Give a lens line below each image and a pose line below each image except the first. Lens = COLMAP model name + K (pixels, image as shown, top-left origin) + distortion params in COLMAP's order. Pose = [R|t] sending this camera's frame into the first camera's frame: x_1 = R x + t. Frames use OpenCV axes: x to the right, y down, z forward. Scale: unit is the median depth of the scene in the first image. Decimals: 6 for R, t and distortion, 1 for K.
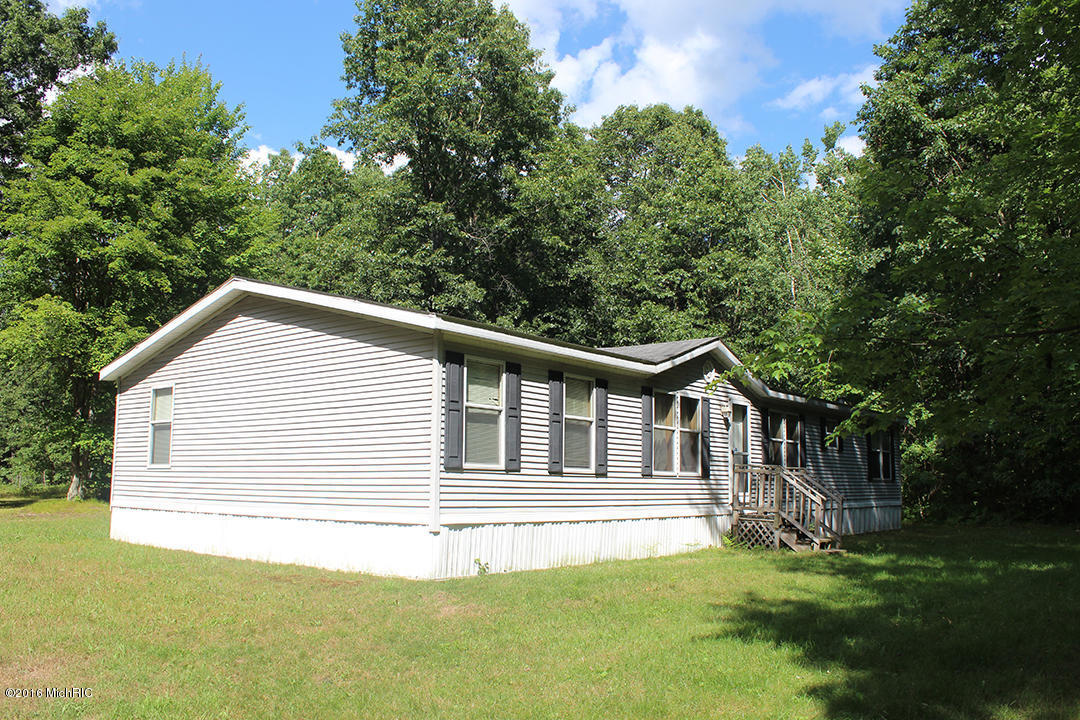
lens RADIAL K [[897.0, 0, 516.7], [0, 897.0, 359.2], [0, 0, 1]] dist [-0.090147, 0.007914]
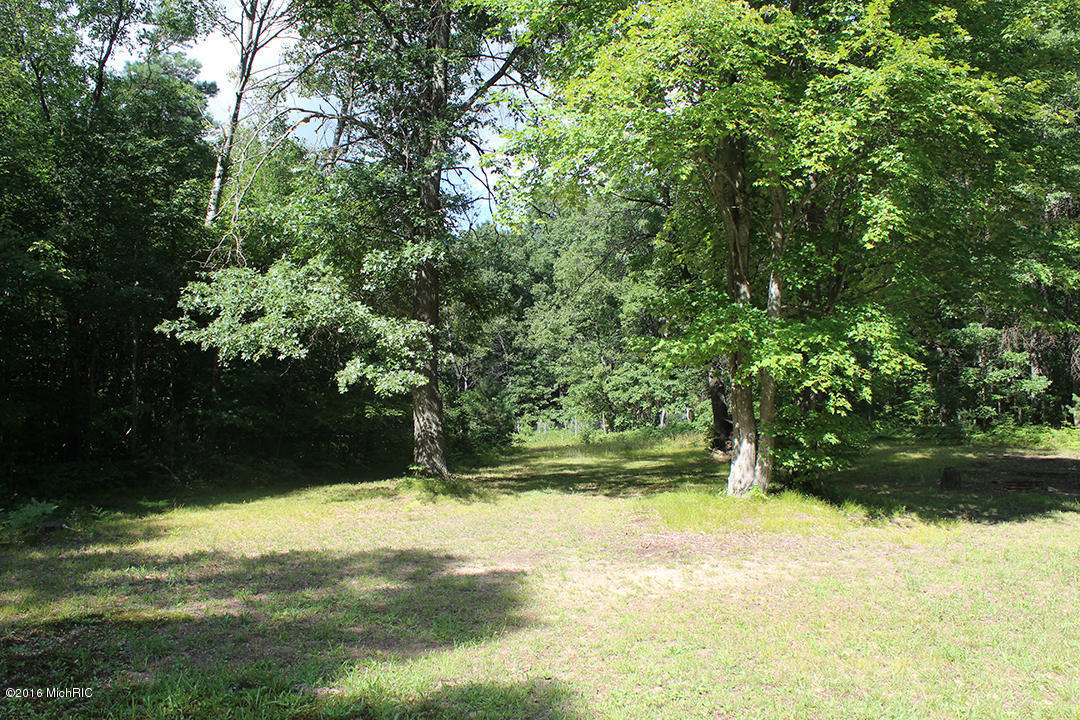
lens RADIAL K [[897.0, 0, 516.7], [0, 897.0, 359.2], [0, 0, 1]] dist [-0.090147, 0.007914]
pose [[0.848999, -0.028850, -0.527607, -0.663762], [0.067593, 0.996235, 0.054292, 0.112513], [0.524054, -0.081757, 0.847752, 1.030240]]
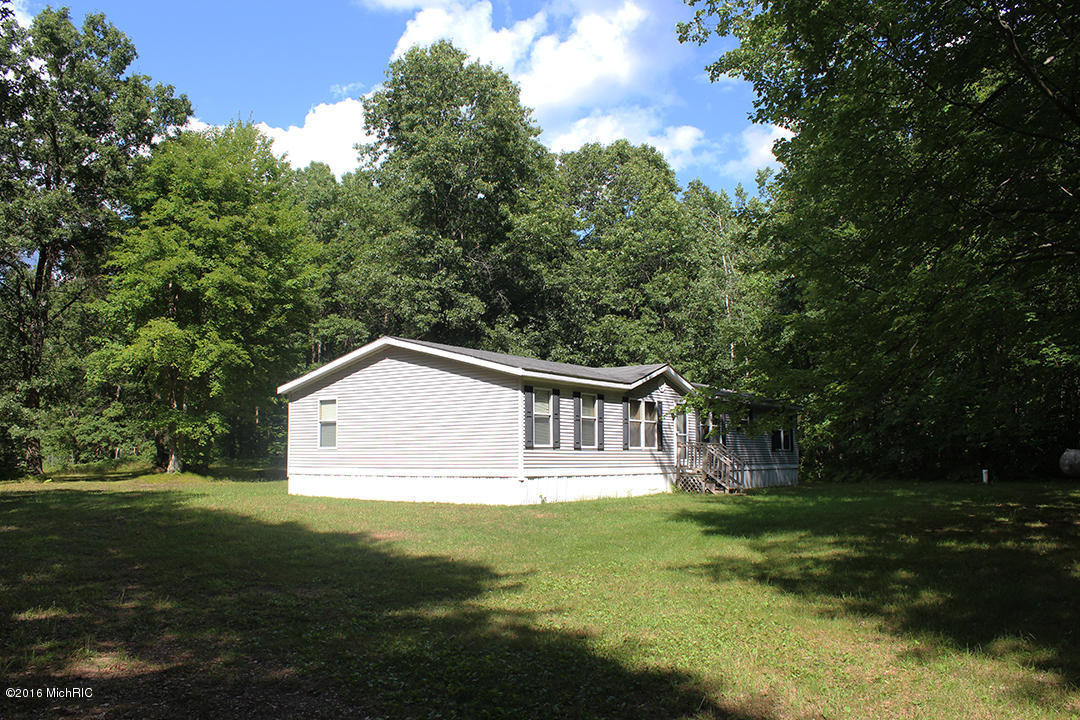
lens RADIAL K [[916.2, 0, 493.6], [0, 916.2, 362.2], [0, 0, 1]] dist [-0.065842, 0.002012]
pose [[0.999450, -0.008464, 0.032063, -0.137017], [0.007295, 0.999310, 0.036417, -0.086401], [-0.032349, -0.036163, 0.998822, -0.619117]]
